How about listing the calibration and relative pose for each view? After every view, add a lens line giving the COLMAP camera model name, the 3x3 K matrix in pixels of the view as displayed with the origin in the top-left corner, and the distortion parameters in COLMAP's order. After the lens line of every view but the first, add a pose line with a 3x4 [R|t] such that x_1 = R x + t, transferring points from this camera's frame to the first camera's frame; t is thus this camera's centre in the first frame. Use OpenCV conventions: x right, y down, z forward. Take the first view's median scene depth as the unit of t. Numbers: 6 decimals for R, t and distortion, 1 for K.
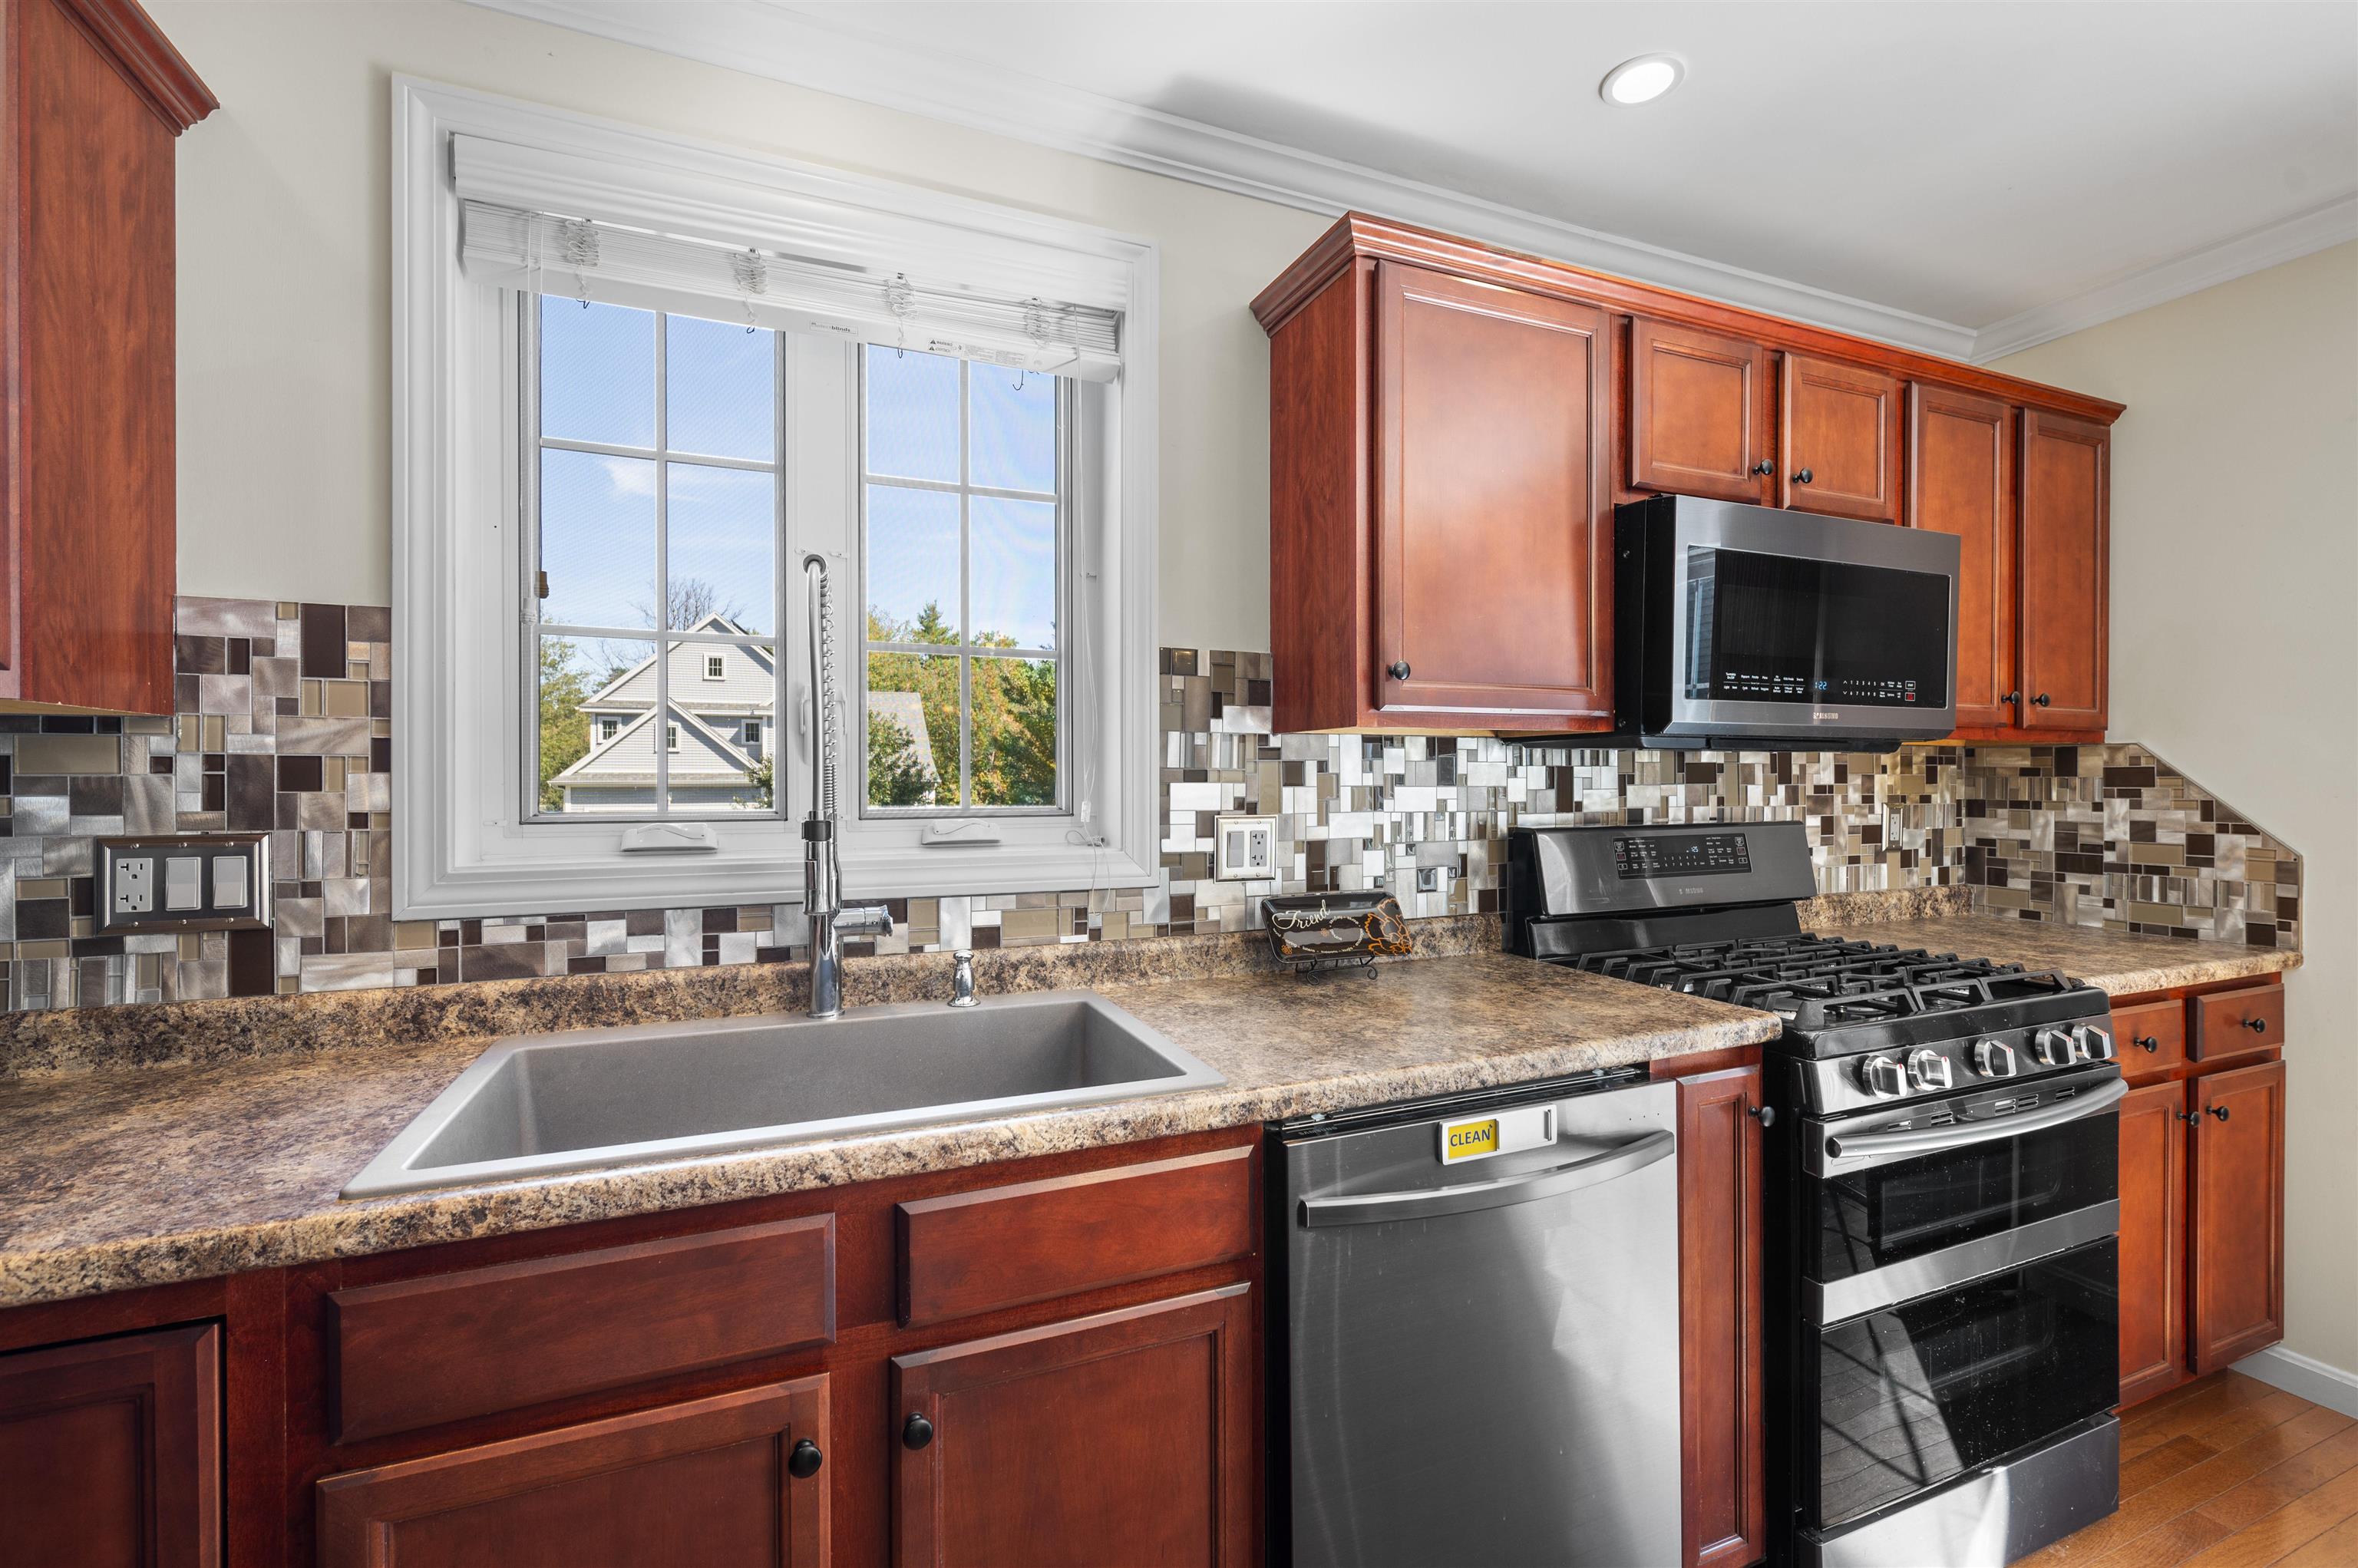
lens RADIAL K [[1012.4, 0, 1189.6], [0, 1012.4, 780.3], [0, 0, 1]] dist [-0.000442, -0.000367]
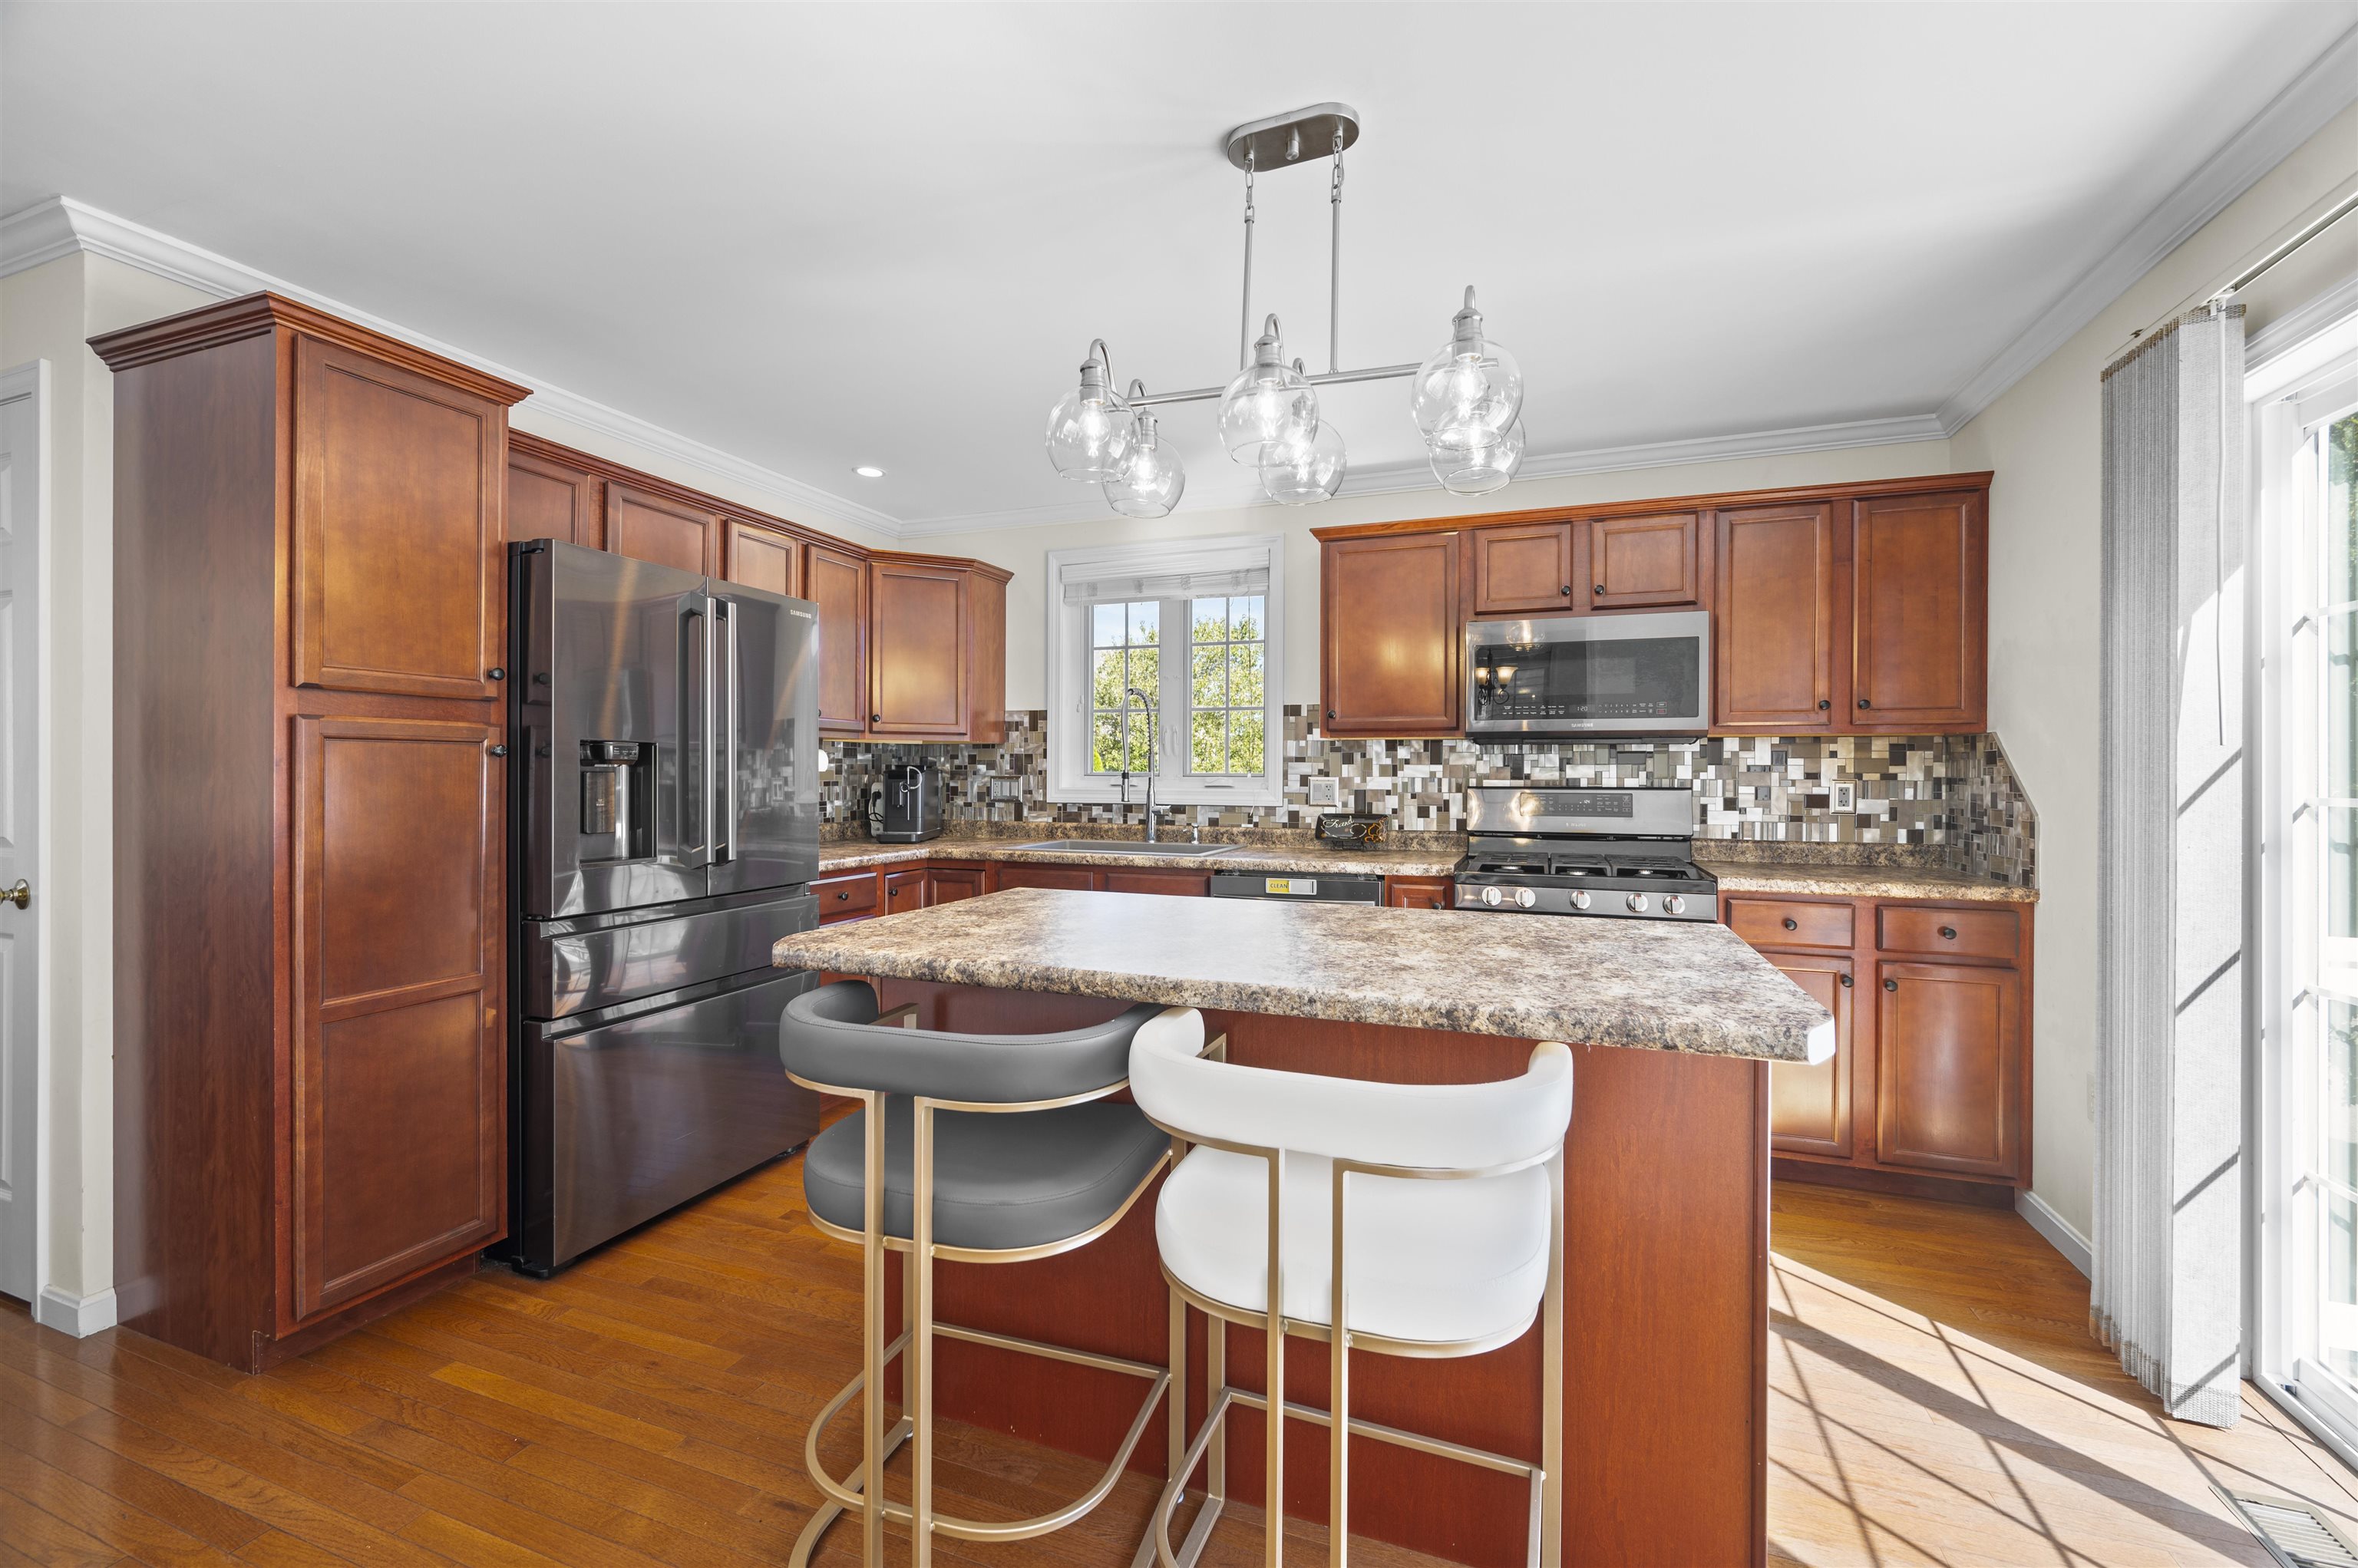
lens RADIAL K [[968.0, 0, 1181.1], [0, 968.0, 768.0], [0, 0, 1]] dist [-0.000052, 0.000179]
pose [[0.729688, 0.000802, -0.683780, 1.358471], [-0.006763, 0.999959, -0.006044, 0.031025], [0.683747, 0.009034, 0.729663, -0.819825]]
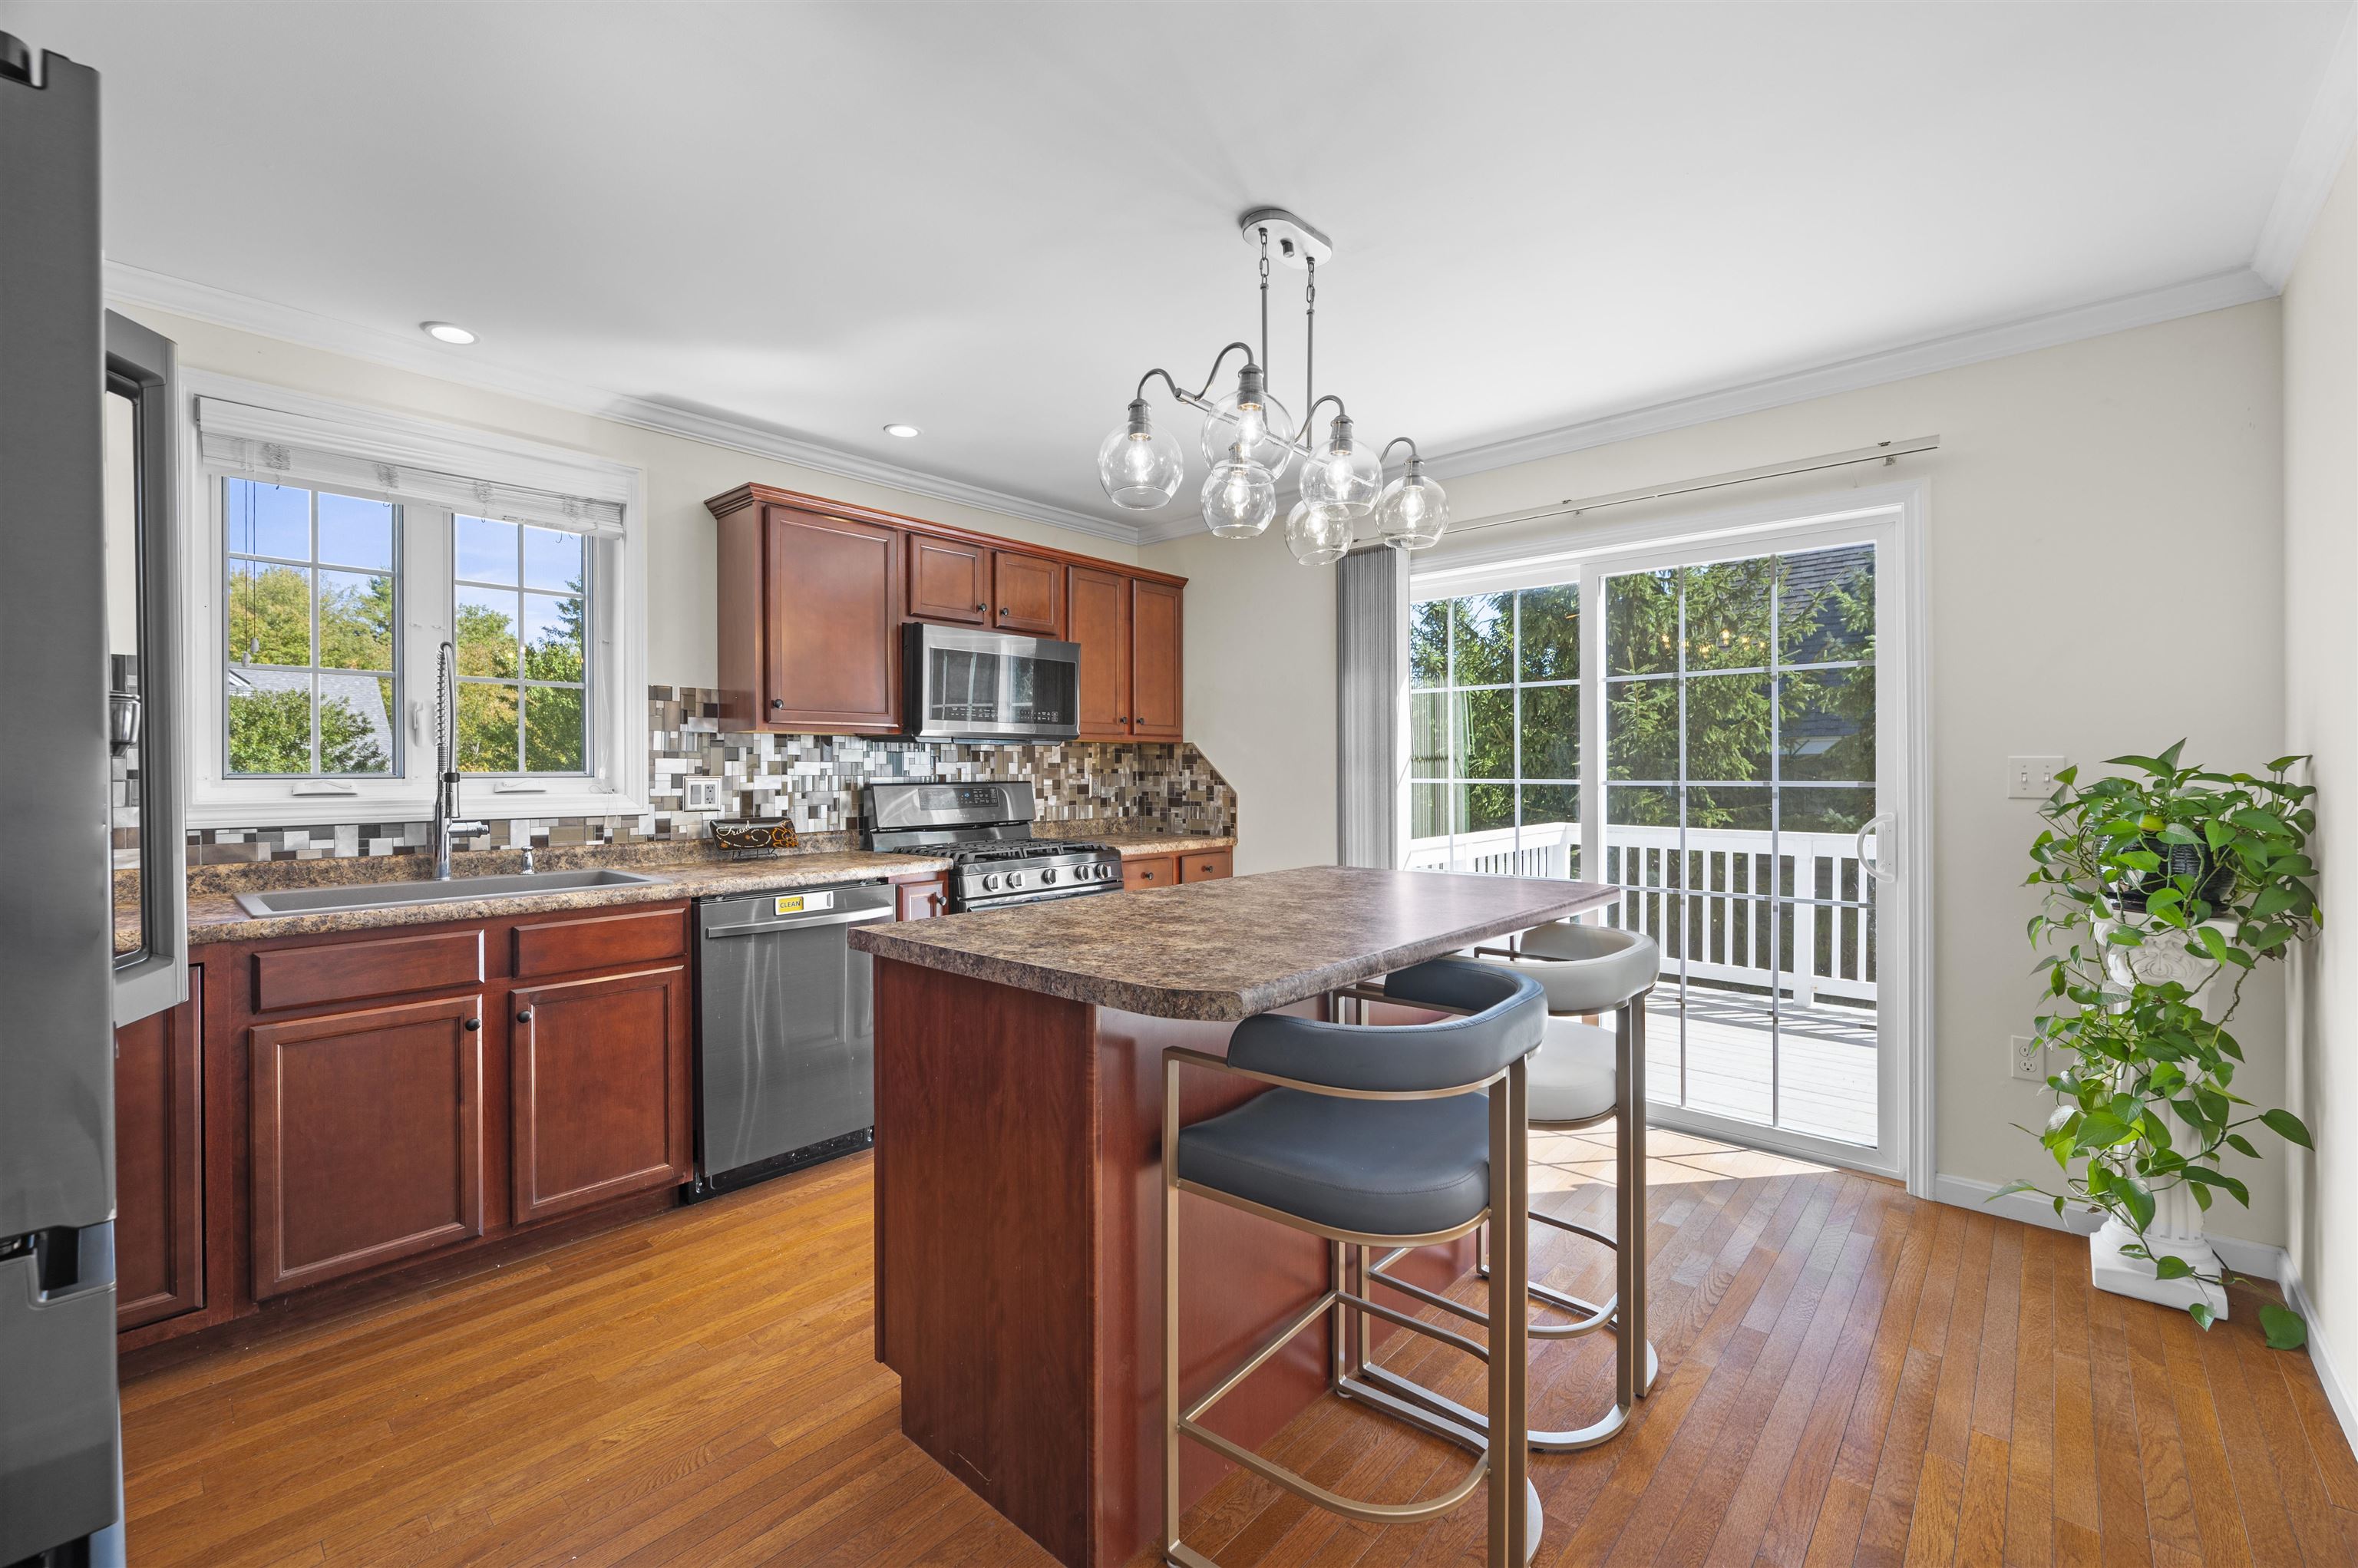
lens RADIAL K [[968.0, 0, 1181.1], [0, 968.0, 768.0], [0, 0, 1]] dist [-0.000052, 0.000179]
pose [[0.905056, -0.001357, 0.425290, 0.100166], [0.003859, 0.999980, -0.005022, 0.033130], [-0.425274, 0.006186, 0.905043, -1.031567]]
